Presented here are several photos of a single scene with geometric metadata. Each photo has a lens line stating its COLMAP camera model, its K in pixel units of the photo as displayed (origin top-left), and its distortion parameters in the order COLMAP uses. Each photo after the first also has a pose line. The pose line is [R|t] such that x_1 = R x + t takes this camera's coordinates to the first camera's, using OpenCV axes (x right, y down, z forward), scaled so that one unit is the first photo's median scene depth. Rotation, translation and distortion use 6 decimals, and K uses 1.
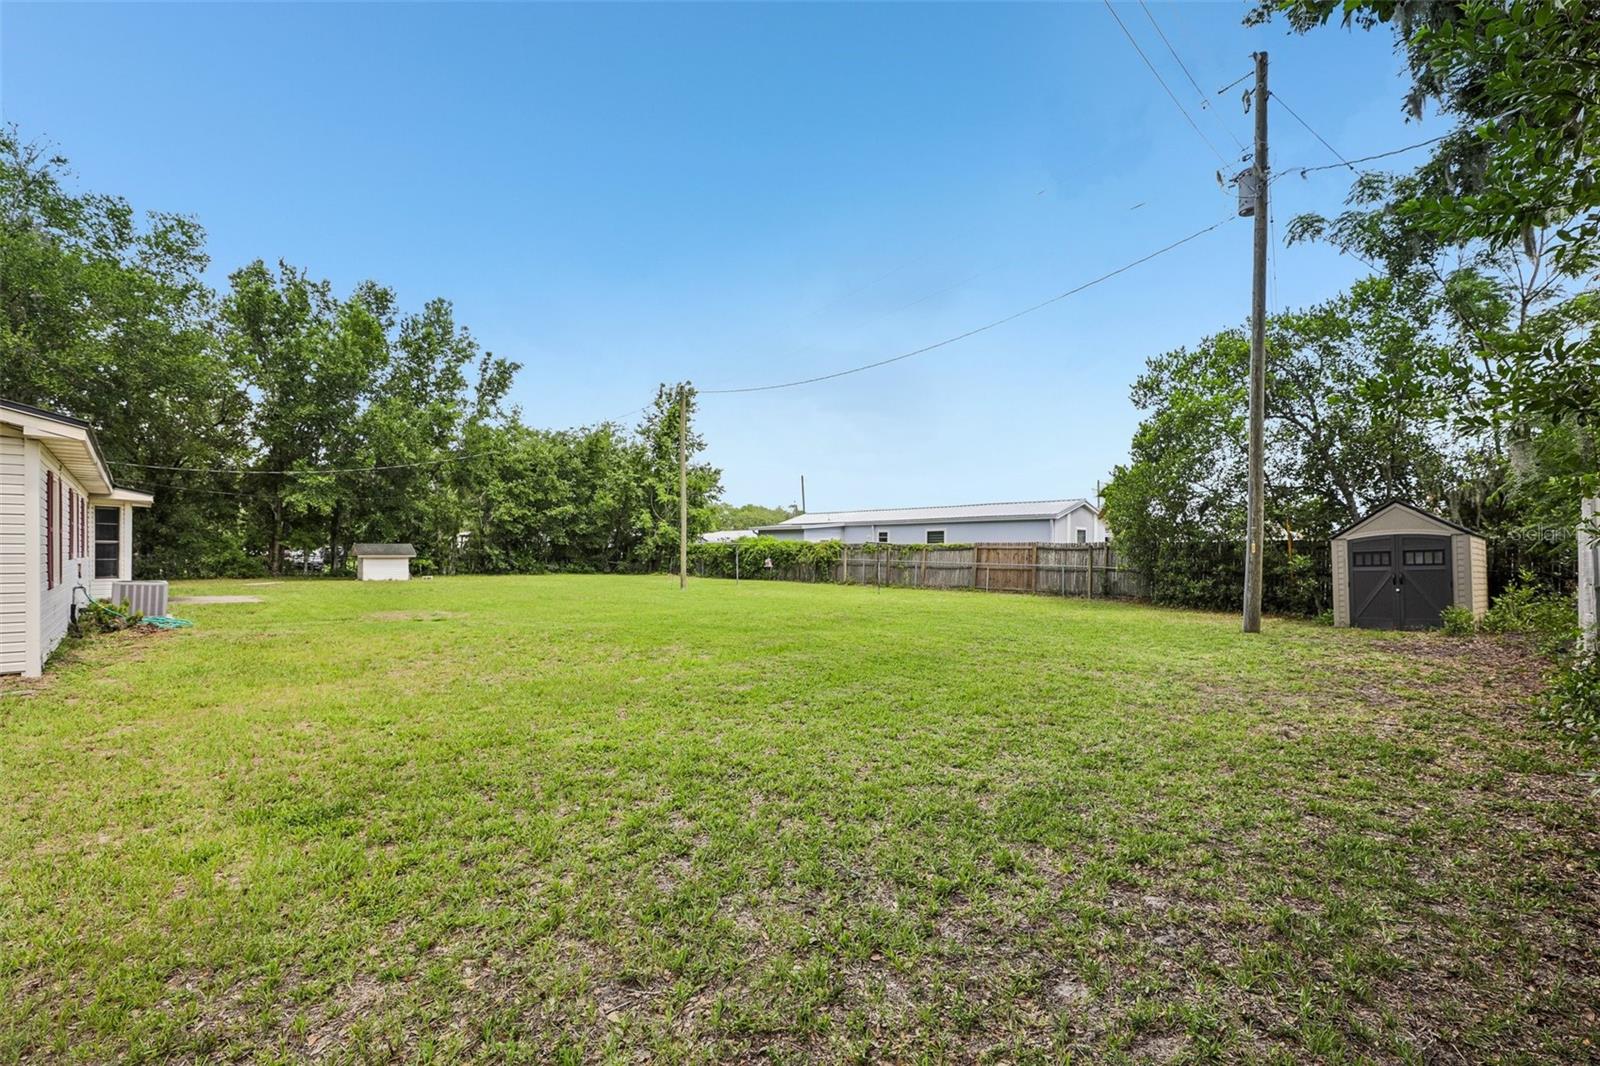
lens RADIAL K [[727.3, 0, 808.4], [0, 727.3, 549.5], [0, 0, 1]] dist [-0.000746, 0.001079]
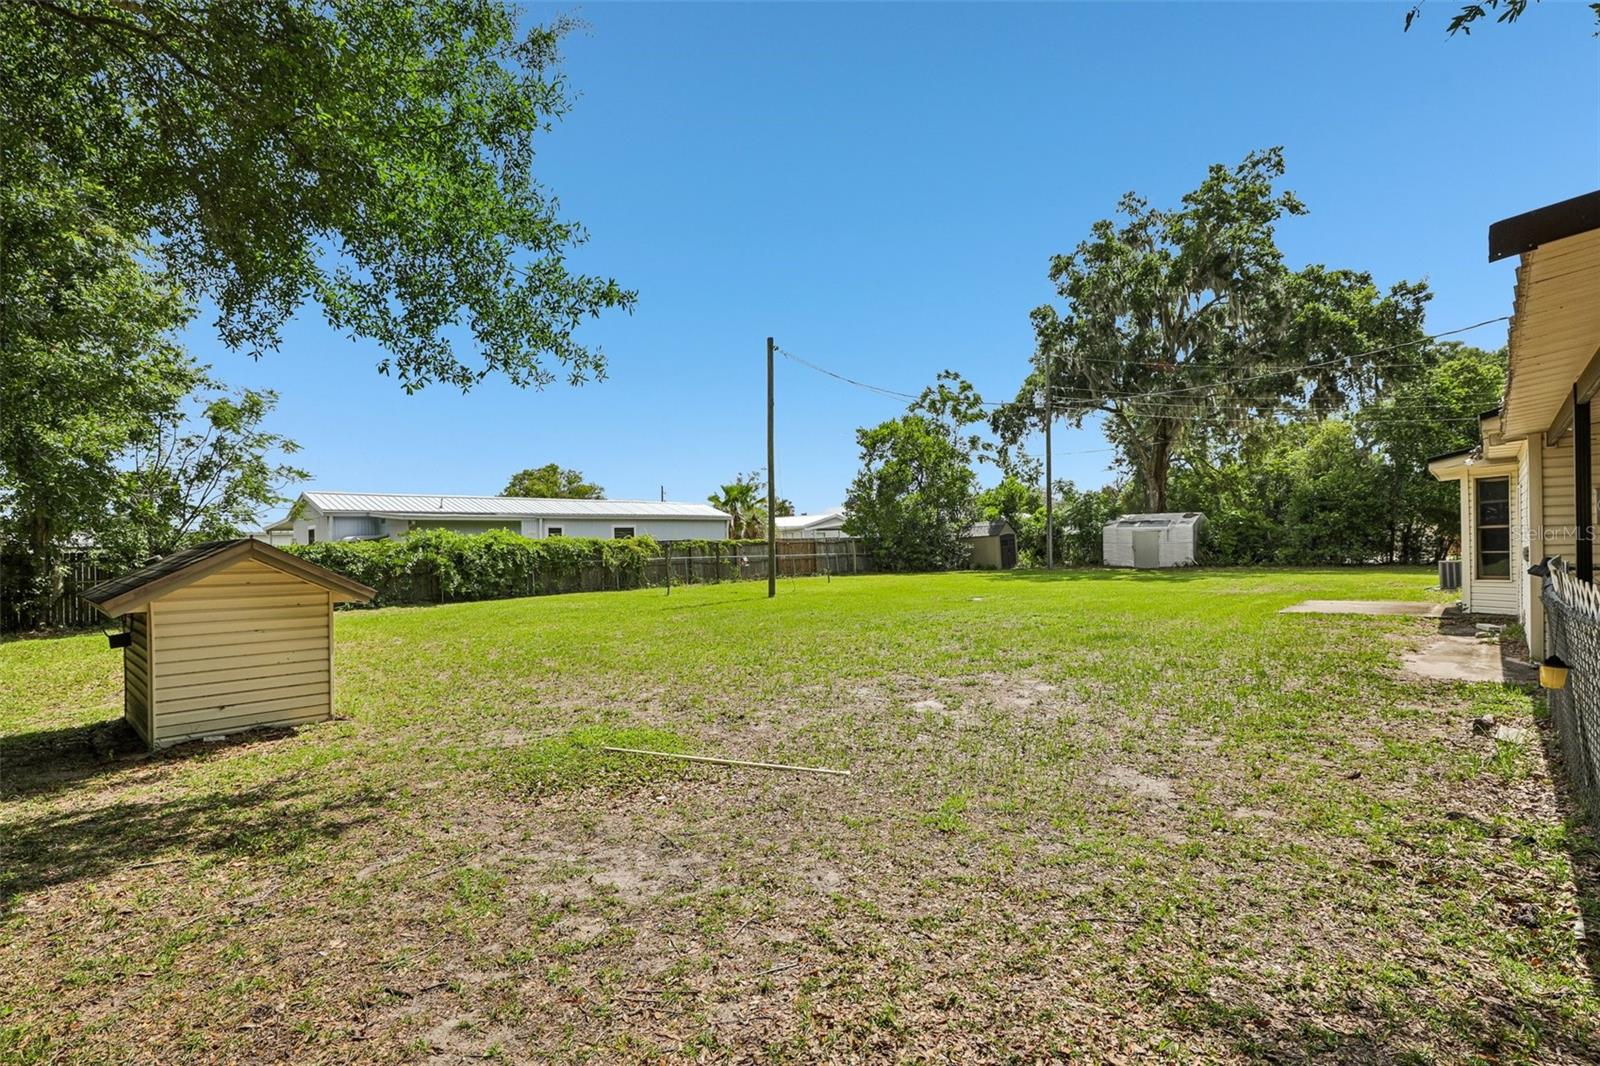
lens RADIAL K [[727.3, 0, 817.2], [0, 727.3, 560.8], [0, 0, 1]] dist [-0.000746, 0.001079]
pose [[-0.066410, -0.027711, 0.997408, -0.663172], [0.022415, 0.999321, 0.029257, -0.003426], [-0.997541, 0.024300, -0.065744, 0.706604]]
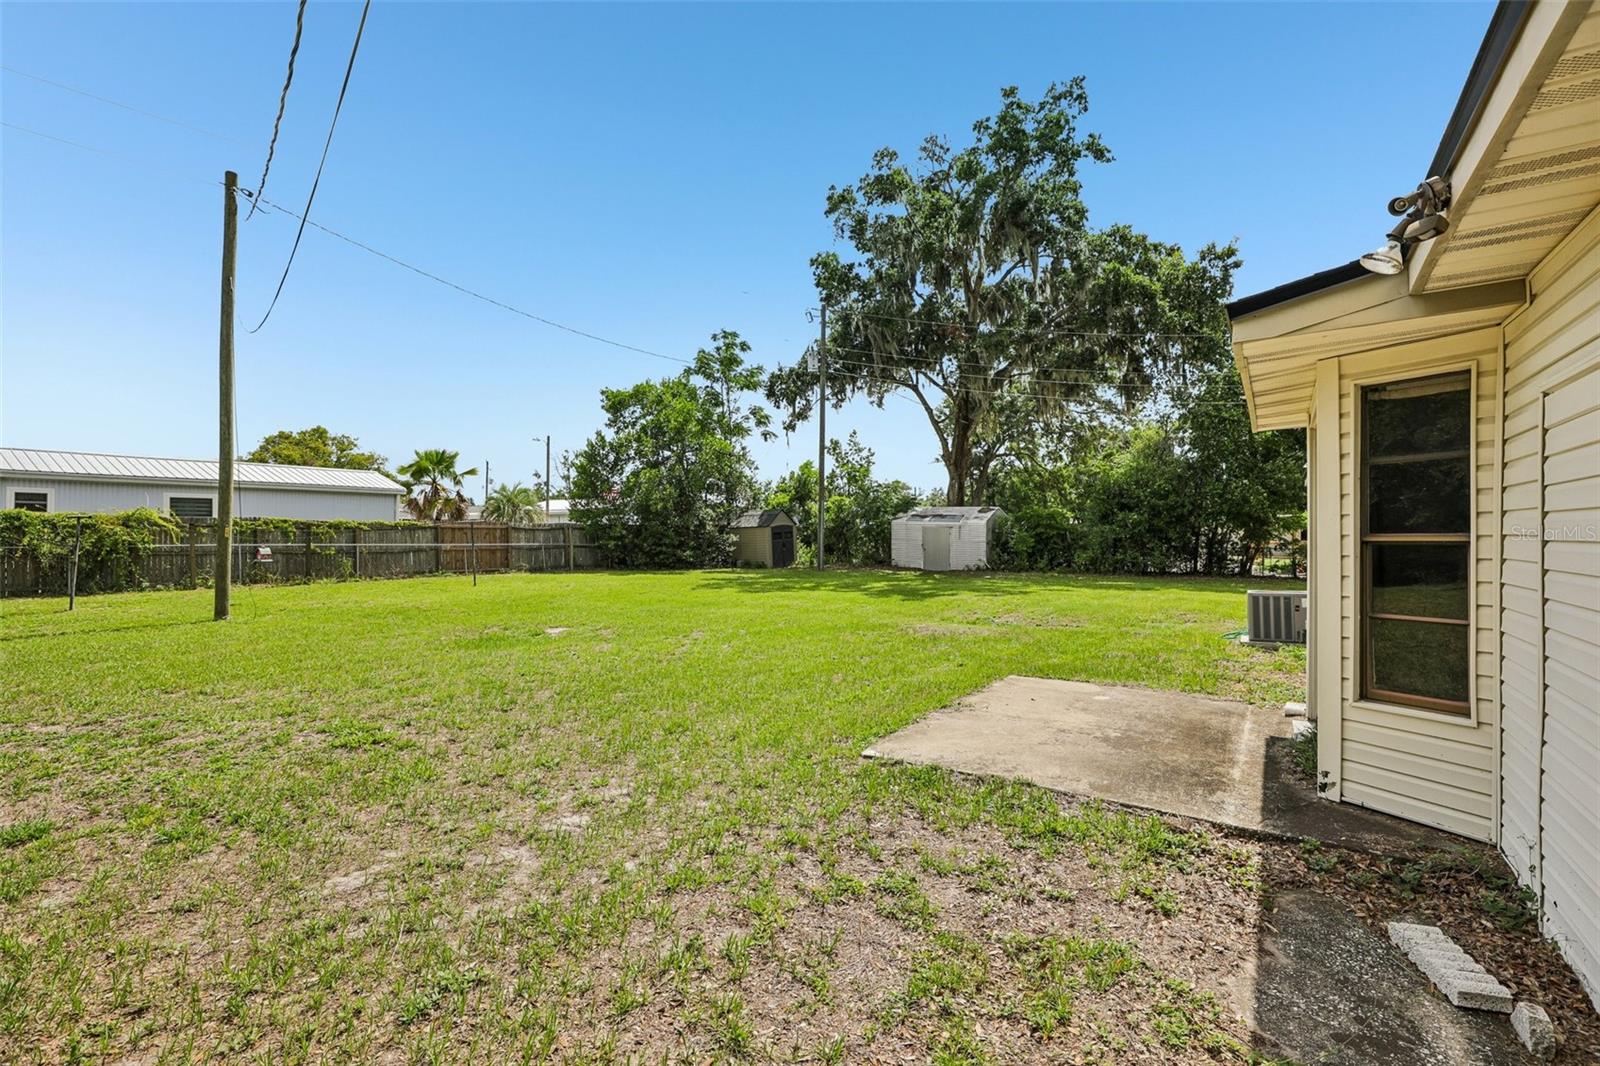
lens RADIAL K [[727.3, 0, 802.8], [0, 727.3, 534.5], [0, 0, 1]] dist [-0.000746, 0.001079]
pose [[-0.227071, -0.012038, 0.973804, -0.490445], [-0.008948, 0.999907, 0.010275, -0.003166], [-0.973837, -0.006380, -0.227157, 0.540036]]
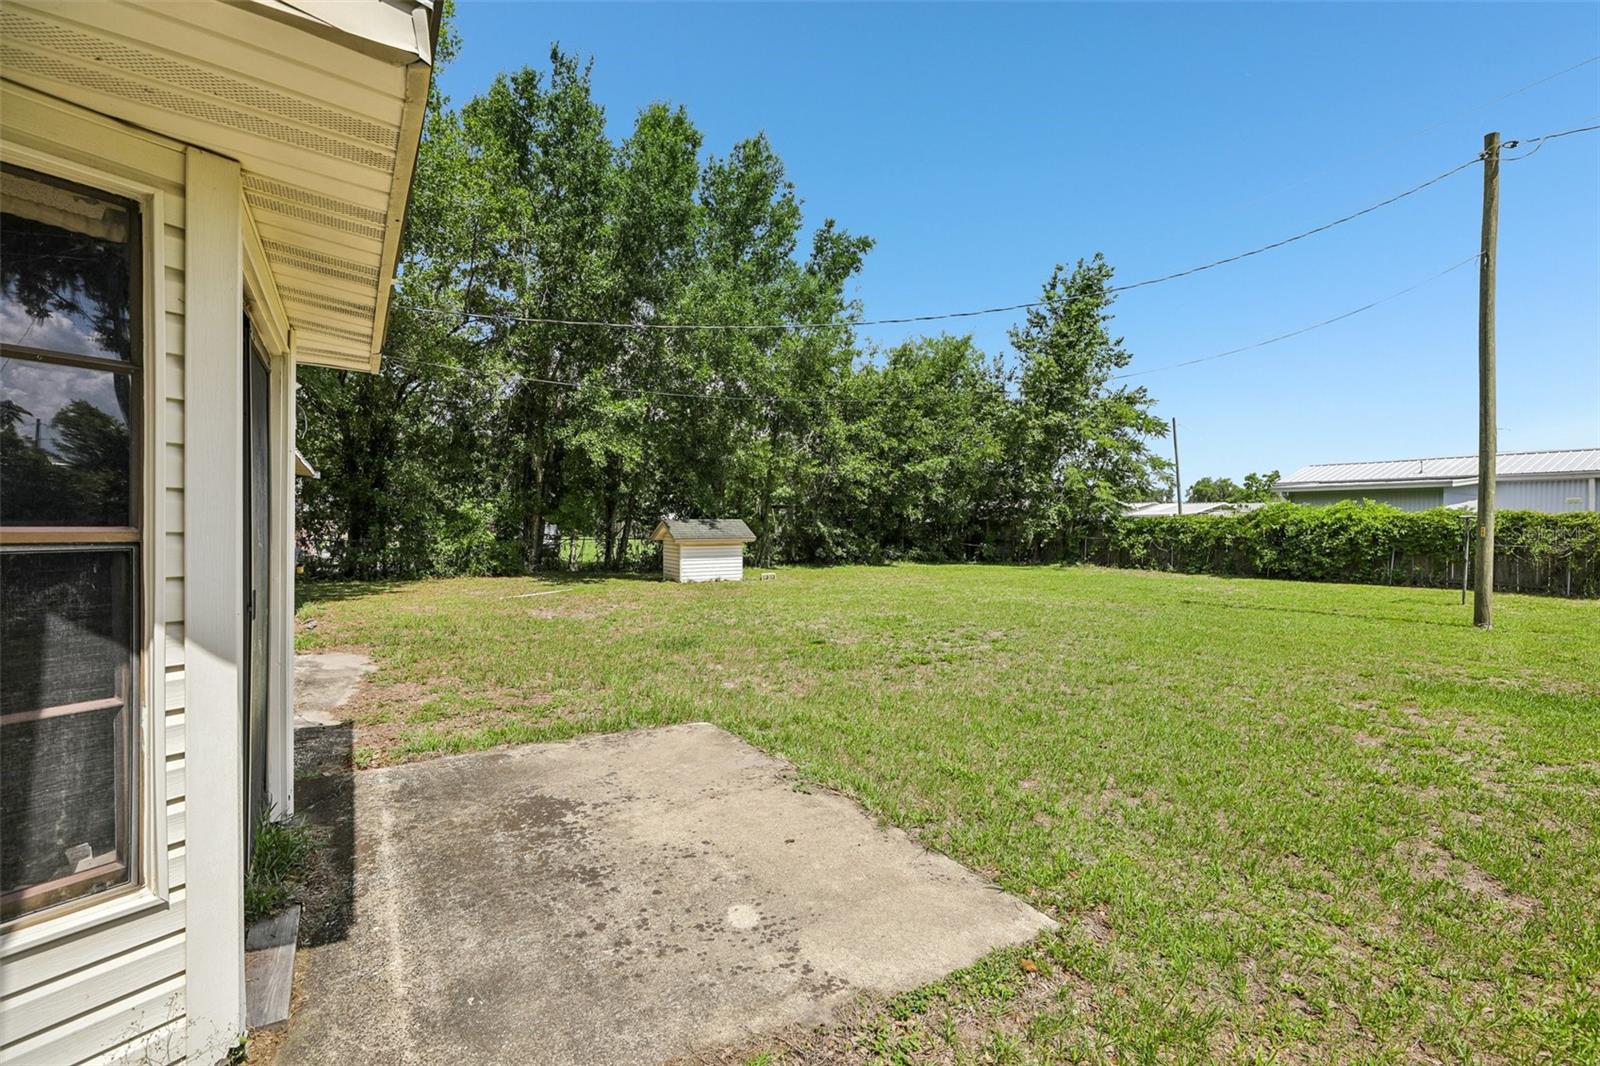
lens RADIAL K [[727.3, 0, 796.8], [0, 727.3, 523.0], [0, 0, 1]] dist [-0.000746, 0.001079]
pose [[0.977063, -0.004361, -0.212905, -0.337686], [0.004174, 0.999990, -0.001327, -0.003057], [0.212909, 0.000408, 0.977072, 0.381955]]
